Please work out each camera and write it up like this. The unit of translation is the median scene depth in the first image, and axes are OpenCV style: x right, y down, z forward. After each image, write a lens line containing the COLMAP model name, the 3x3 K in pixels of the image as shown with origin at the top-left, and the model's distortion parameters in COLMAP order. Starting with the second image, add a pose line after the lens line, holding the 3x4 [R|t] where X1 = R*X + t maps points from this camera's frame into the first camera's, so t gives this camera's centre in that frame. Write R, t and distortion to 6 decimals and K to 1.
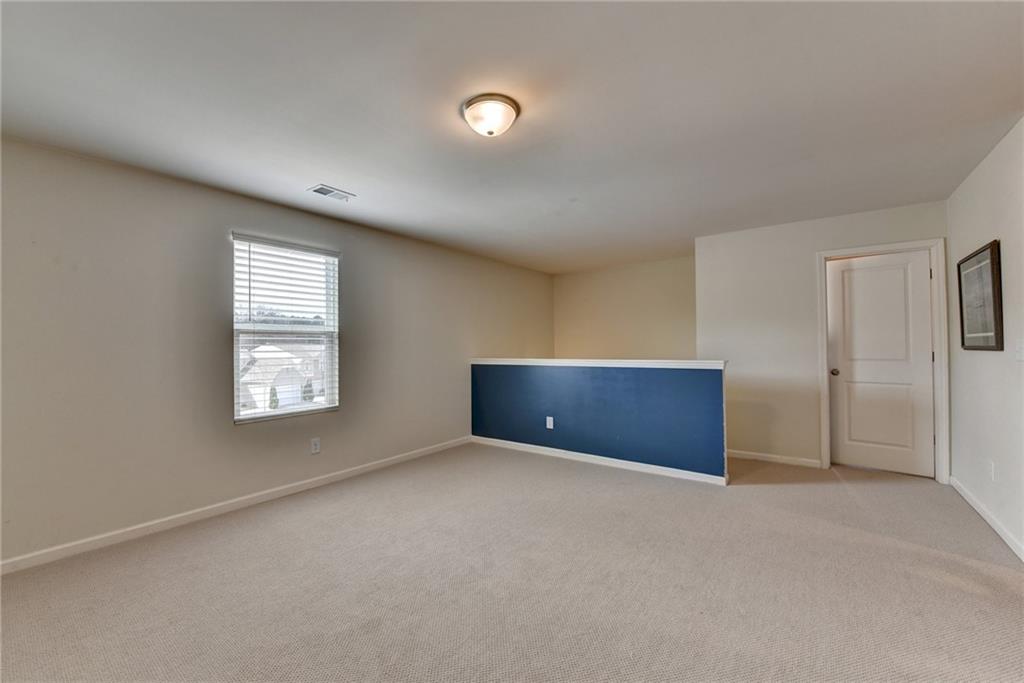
lens RADIAL K [[412.0, 0, 503.7], [0, 412.0, 342.9], [0, 0, 1]] dist [-0.016268, -0.001020]
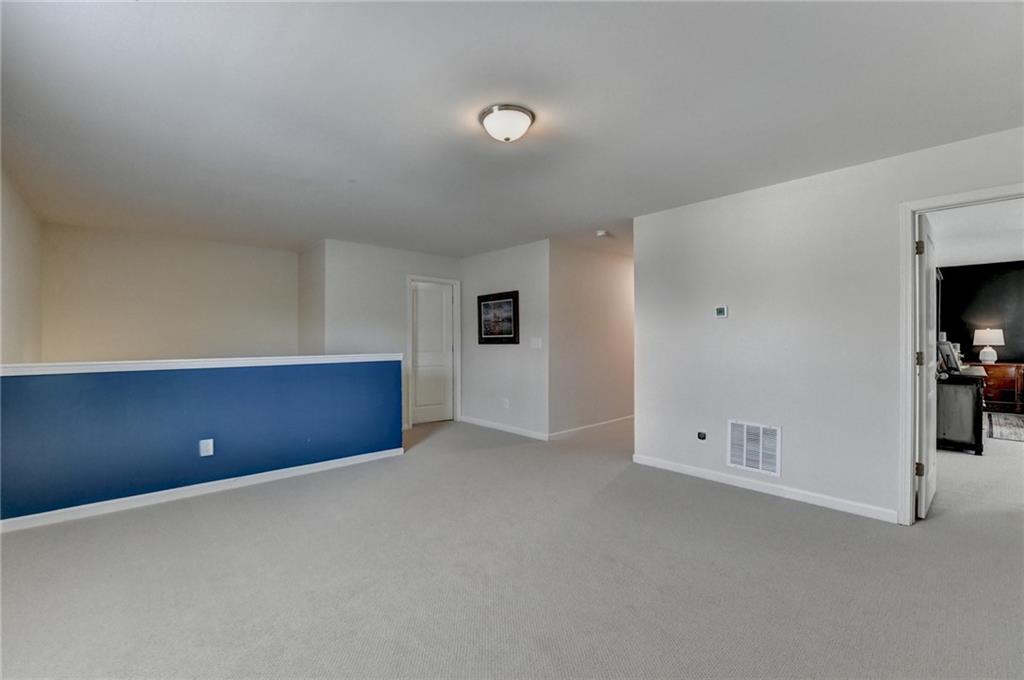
lens RADIAL K [[412.0, 0, 503.7], [0, 412.0, 341.4], [0, 0, 1]] dist [-0.016268, -0.001020]
pose [[0.210388, 0.003083, 0.977613, -0.587729], [-0.005993, 0.999980, -0.001864, 0.007206], [-0.977600, -0.005466, 0.210402, 0.421210]]
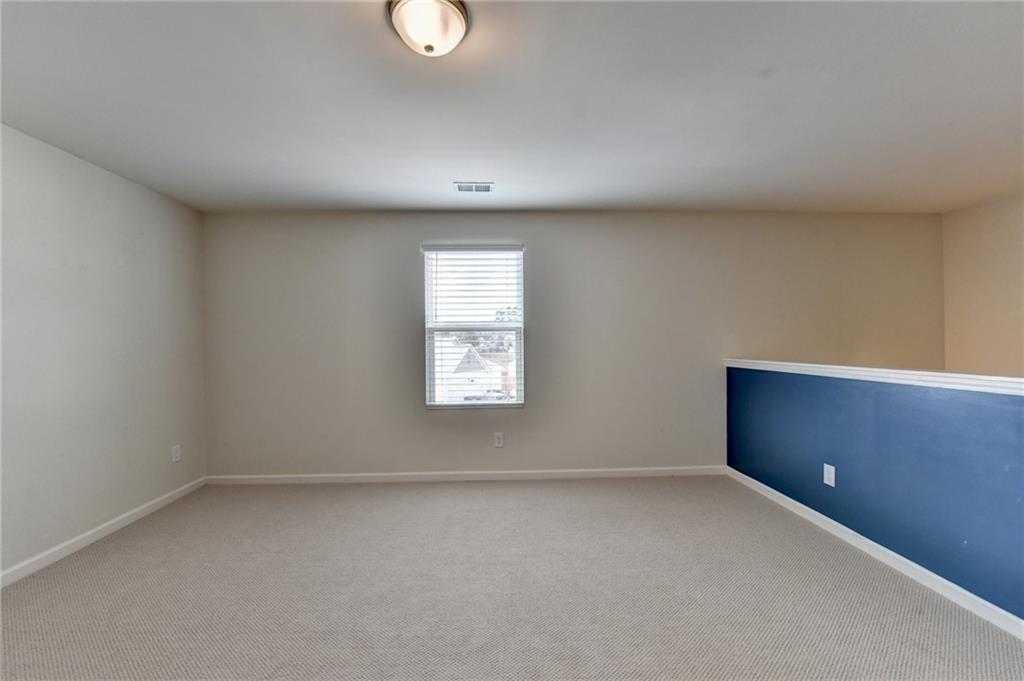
lens RADIAL K [[412.0, 0, 503.7], [0, 412.0, 341.9], [0, 0, 1]] dist [-0.016268, -0.001020]
pose [[0.625600, 0.003550, -0.780136, 0.332503], [0.008128, 0.999906, 0.011069, -0.003290], [0.780101, -0.013266, 0.625512, 0.357906]]
